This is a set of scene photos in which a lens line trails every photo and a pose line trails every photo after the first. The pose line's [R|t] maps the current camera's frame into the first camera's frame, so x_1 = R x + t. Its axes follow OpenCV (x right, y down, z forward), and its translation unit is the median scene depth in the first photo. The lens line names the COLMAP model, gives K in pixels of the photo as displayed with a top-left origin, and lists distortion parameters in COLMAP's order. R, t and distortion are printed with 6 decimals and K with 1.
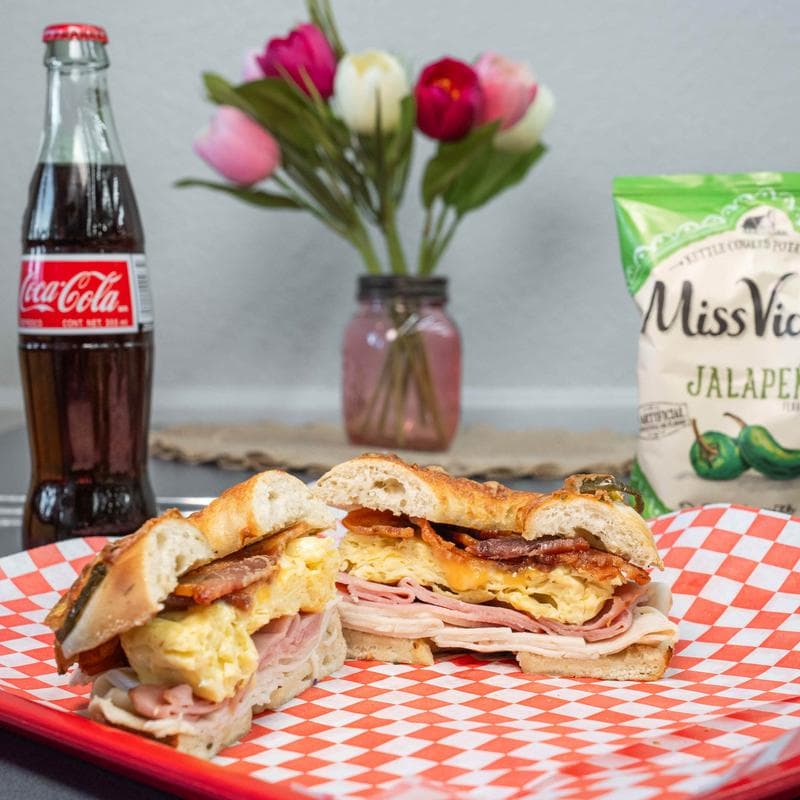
lens RADIAL K [[2426.4, 0, 400.0], [0, 2426.4, 400.0], [0, 0, 1]] dist [0.327541, 0.040713]
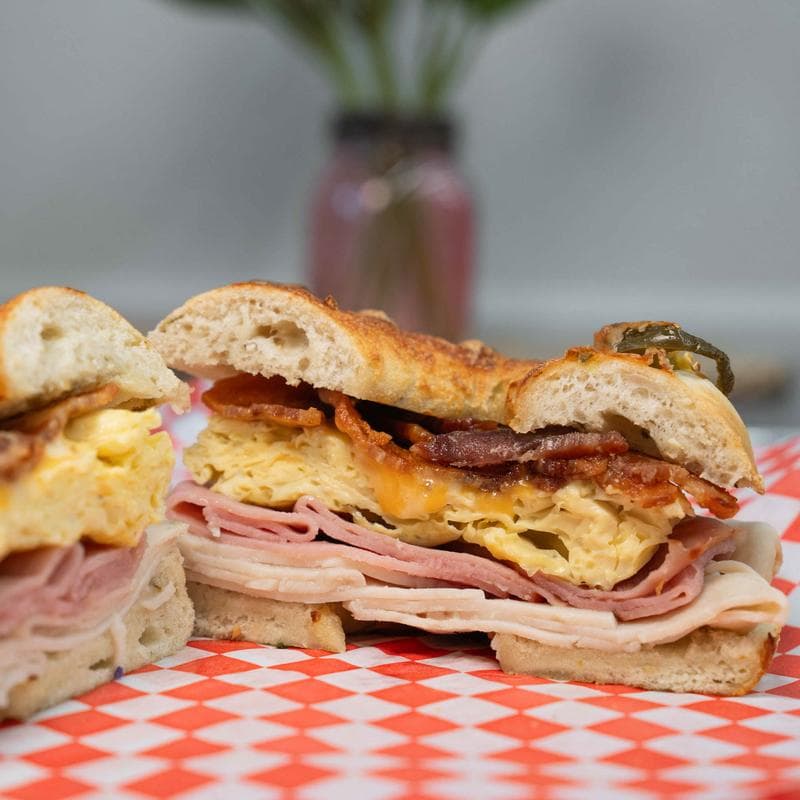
lens RADIAL K [[2426.4, 0, 400.0], [0, 2426.4, 400.0], [0, 0, 1]] dist [0.327541, 0.040713]
pose [[0.997401, 0.033321, -0.063889, 0.060516], [-0.034144, 0.999347, -0.011832, 0.057355], [0.063453, 0.013982, 0.997887, 0.443488]]
